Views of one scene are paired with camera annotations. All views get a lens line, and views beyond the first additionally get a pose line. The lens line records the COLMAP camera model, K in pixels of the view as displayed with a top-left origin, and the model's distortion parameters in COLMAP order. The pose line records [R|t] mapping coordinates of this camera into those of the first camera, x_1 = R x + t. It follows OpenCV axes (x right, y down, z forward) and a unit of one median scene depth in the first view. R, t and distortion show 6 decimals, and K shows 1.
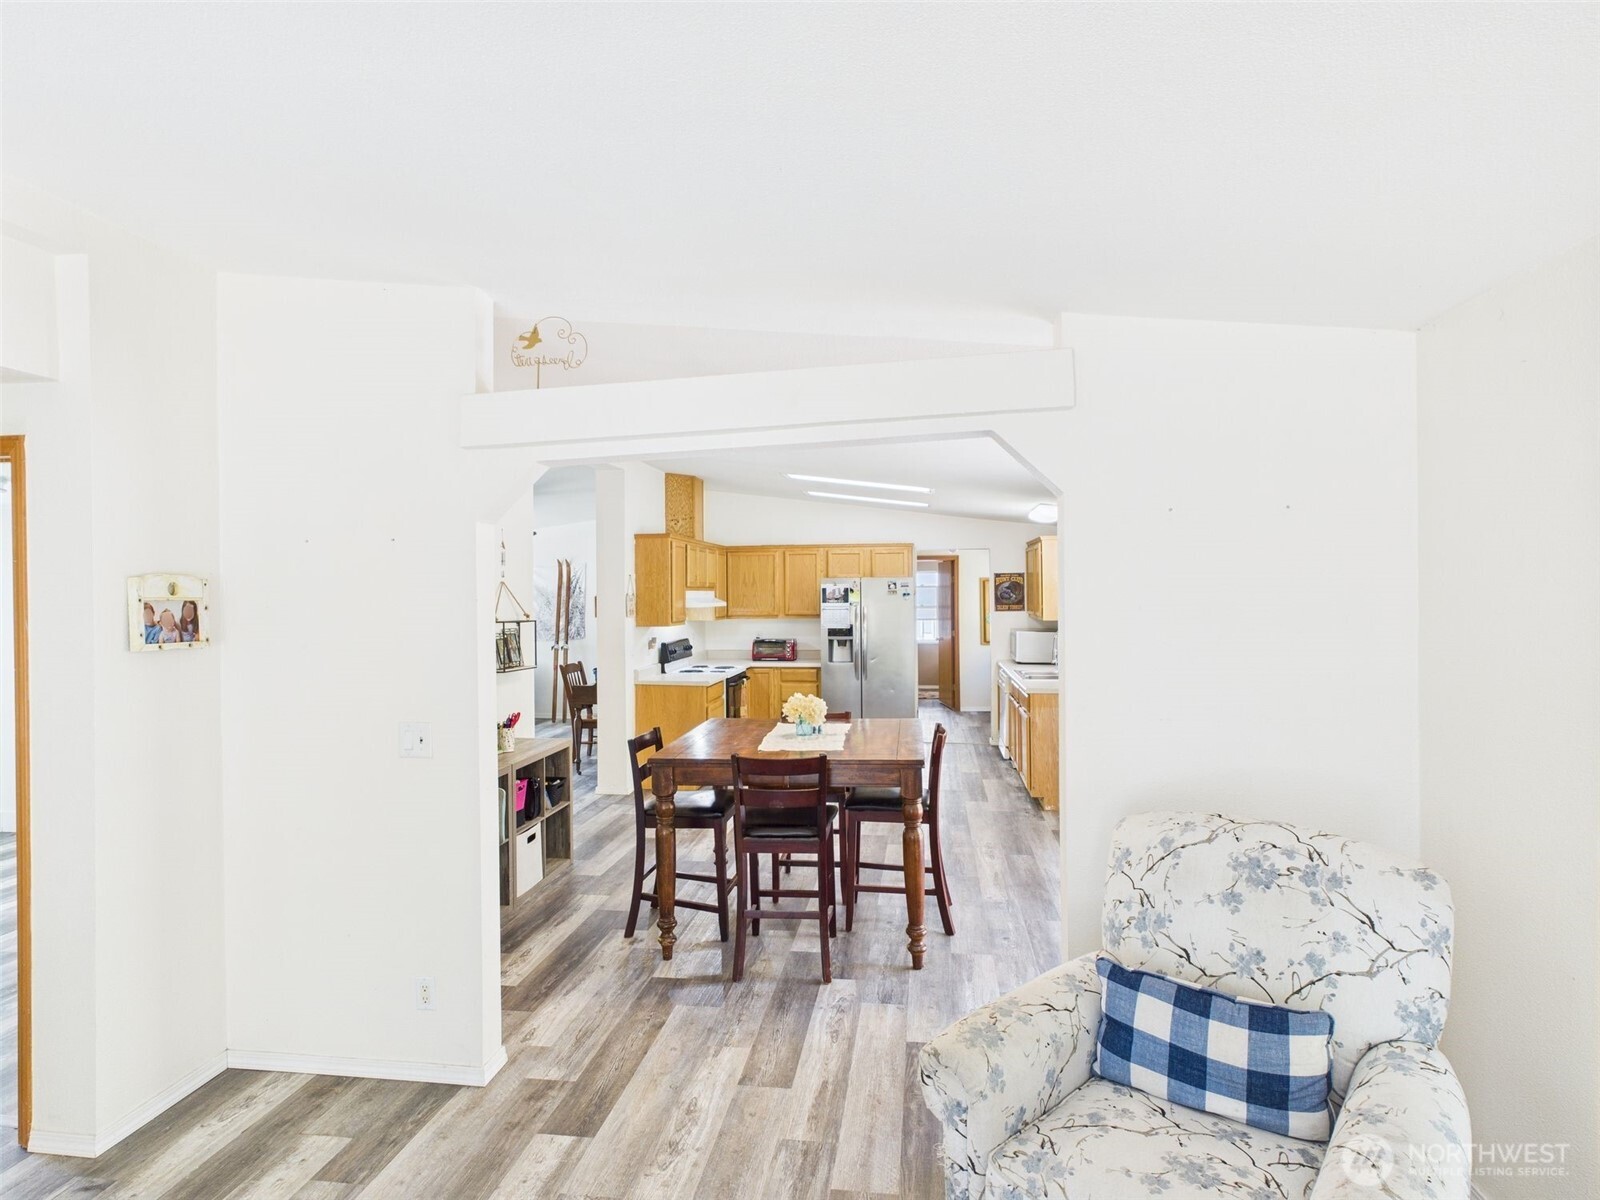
lens RADIAL K [[845.4, 0, 802.2], [0, 845.4, 597.9], [0, 0, 1]] dist [0.002845, 0.000252]
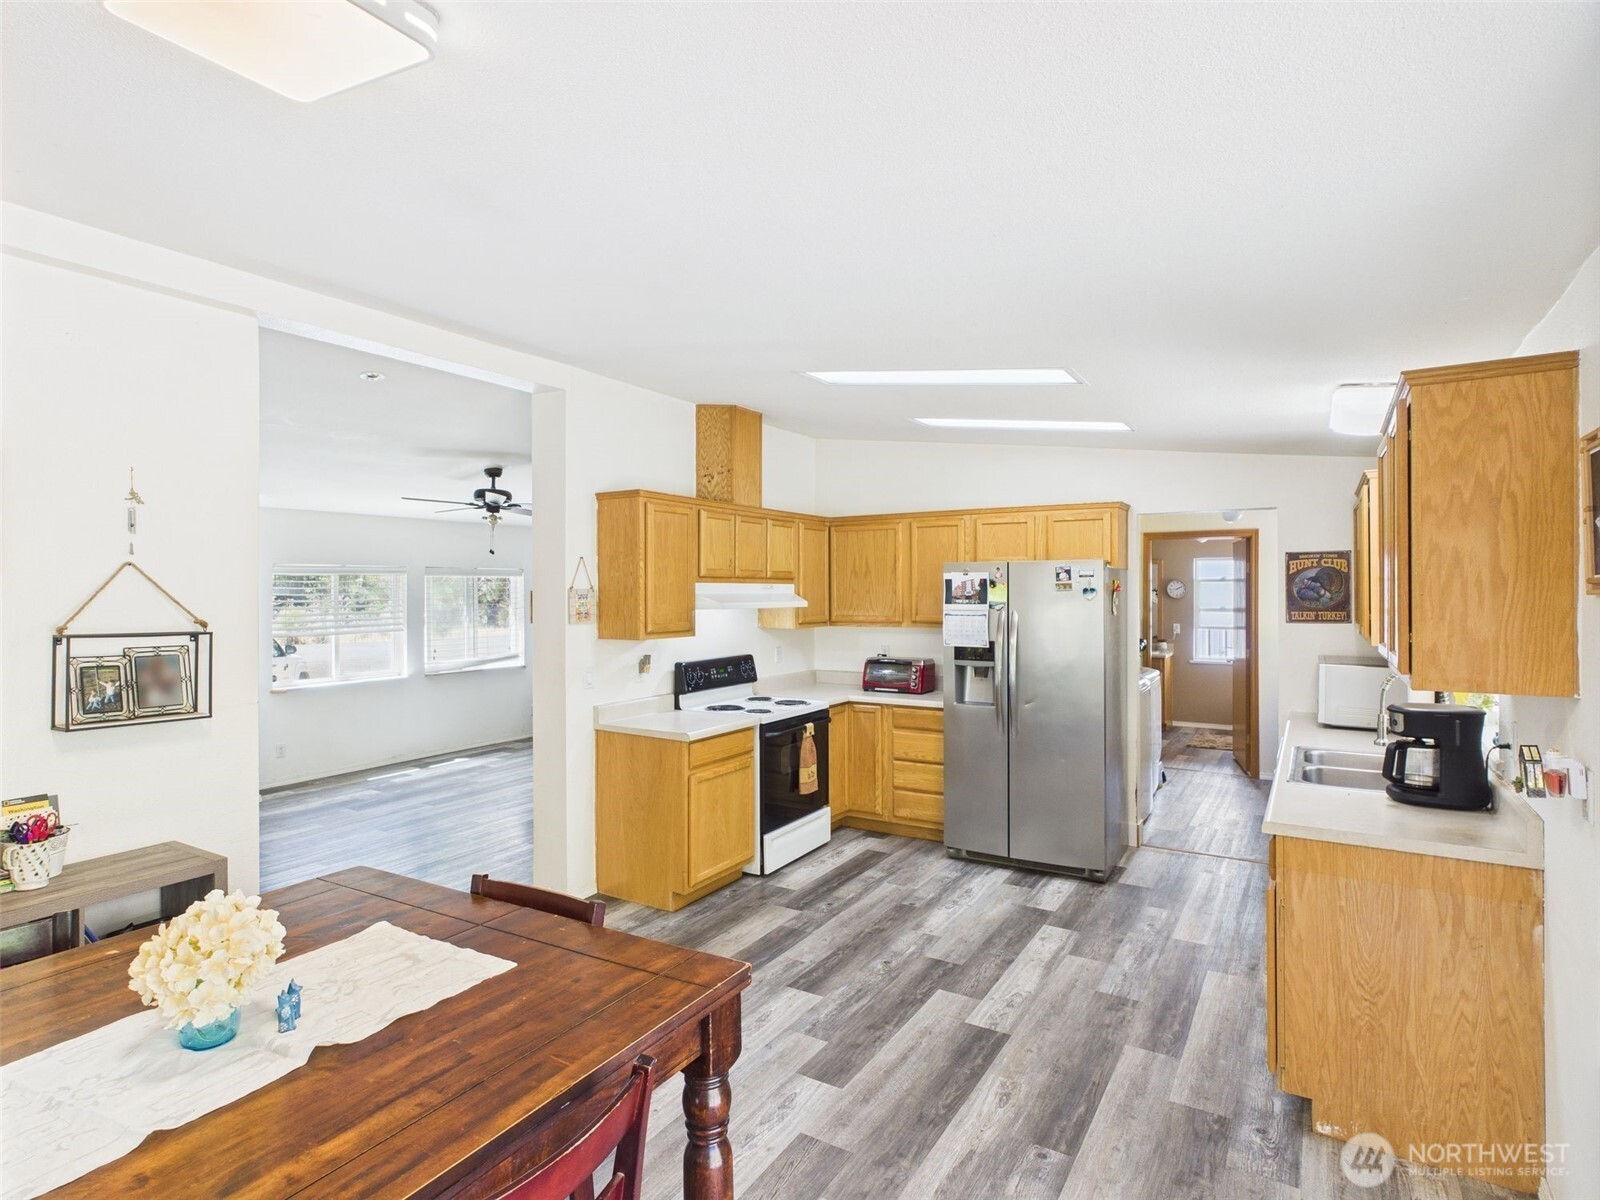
lens RADIAL K [[845.4, 0, 797.5], [0, 845.4, 598.6], [0, 0, 1]] dist [0.002845, 0.000252]
pose [[0.921299, 0.008225, -0.388767, 0.160997], [-0.006120, 0.999959, 0.006650, -0.001201], [0.388806, -0.003748, 0.921312, 0.402796]]
